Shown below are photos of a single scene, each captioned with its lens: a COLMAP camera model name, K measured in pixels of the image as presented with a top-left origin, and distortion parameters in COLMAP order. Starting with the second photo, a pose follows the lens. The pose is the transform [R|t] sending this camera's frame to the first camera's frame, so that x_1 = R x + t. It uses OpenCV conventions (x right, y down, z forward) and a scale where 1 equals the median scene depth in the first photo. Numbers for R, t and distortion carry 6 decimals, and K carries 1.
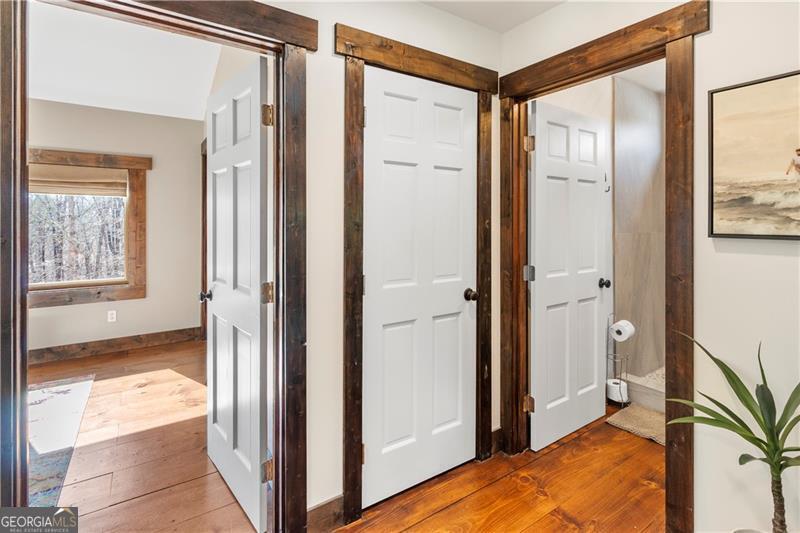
lens RADIAL K [[386.3, 0, 400.3], [0, 386.3, 221.3], [0, 0, 1]] dist [0.000033, 0.000019]
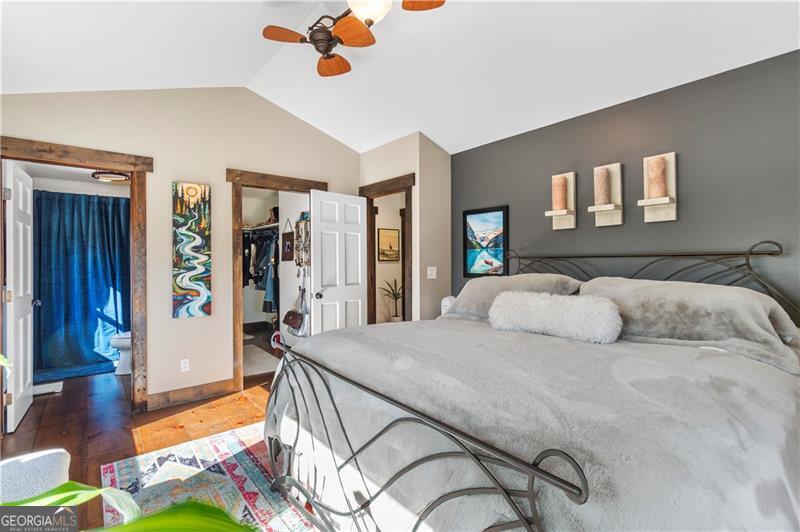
lens RADIAL K [[374.7, 0, 403.0], [0, 374.7, 256.2], [0, 0, 1]] dist [-0.000460, -0.000026]
pose [[-0.096739, 0.006157, 0.995291, -3.654878], [0.004475, 0.999973, -0.005751, 0.011491], [-0.995300, 0.003898, -0.096764, 1.170279]]
